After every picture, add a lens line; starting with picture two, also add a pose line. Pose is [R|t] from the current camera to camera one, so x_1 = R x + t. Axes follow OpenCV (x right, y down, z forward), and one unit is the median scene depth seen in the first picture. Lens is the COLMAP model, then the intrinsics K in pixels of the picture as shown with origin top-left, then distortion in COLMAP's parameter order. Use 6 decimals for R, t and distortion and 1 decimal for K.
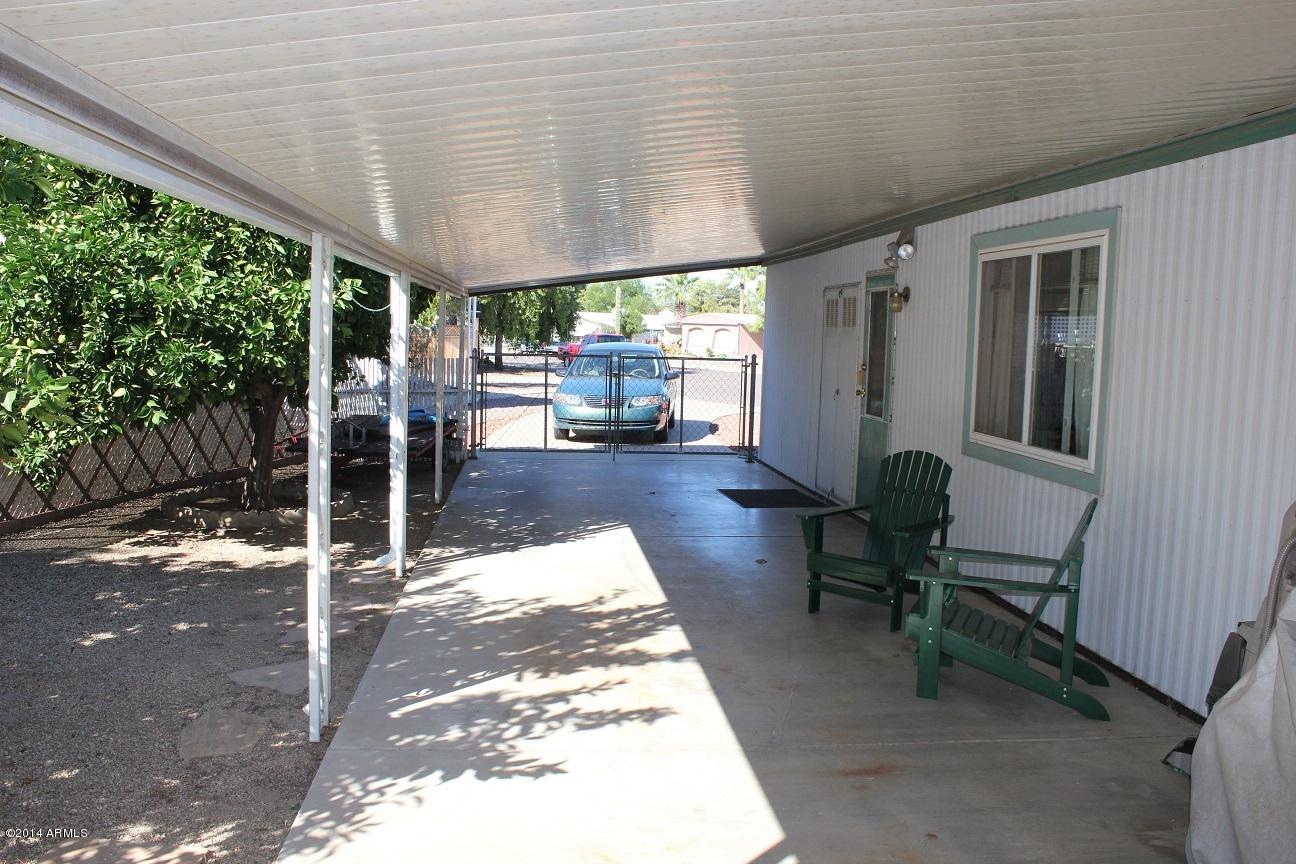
lens RADIAL K [[1060.1, 0, 648.0], [0, 1060.1, 432.0], [0, 0, 1]] dist [-0.169396, 0.160536]
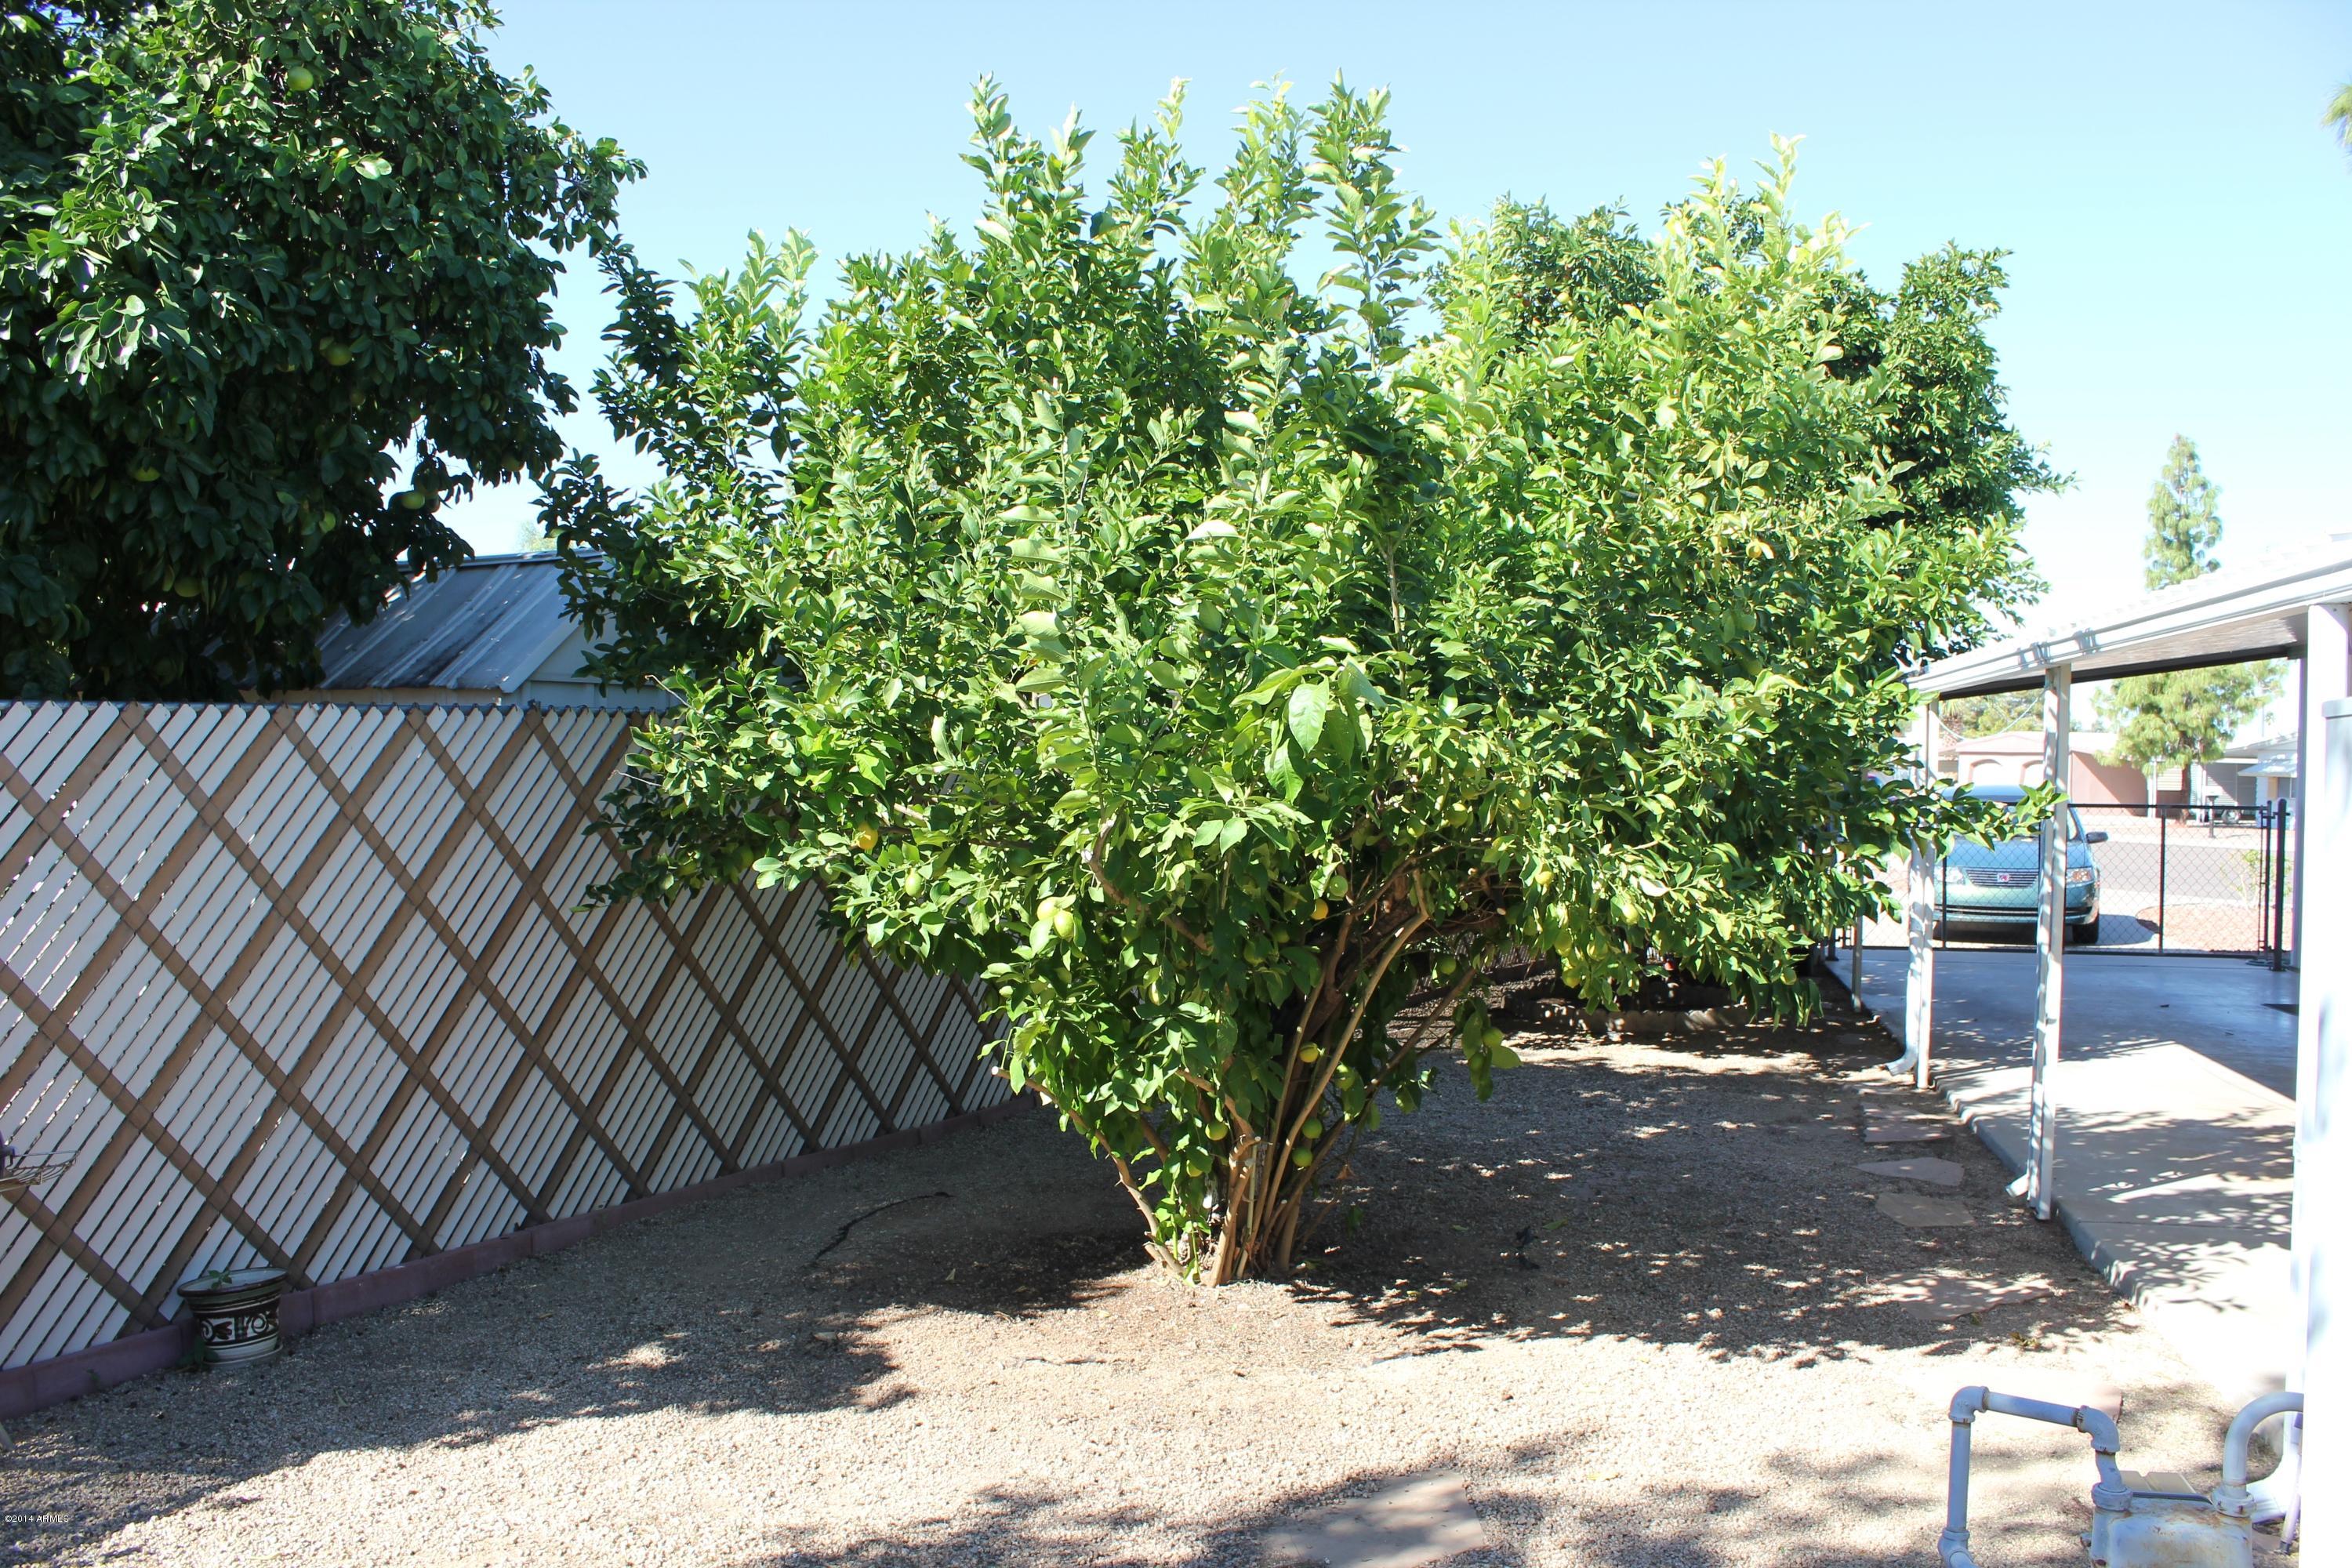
lens RADIAL K [[1923.8, 0, 1176.0], [0, 1923.8, 784.0], [0, 0, 1]] dist [-0.169396, 0.160536]
pose [[0.950776, 0.001377, -0.309876, -0.285816], [-0.026836, 0.996599, -0.077912, 0.028703], [0.308715, 0.082393, 0.947579, -0.456168]]
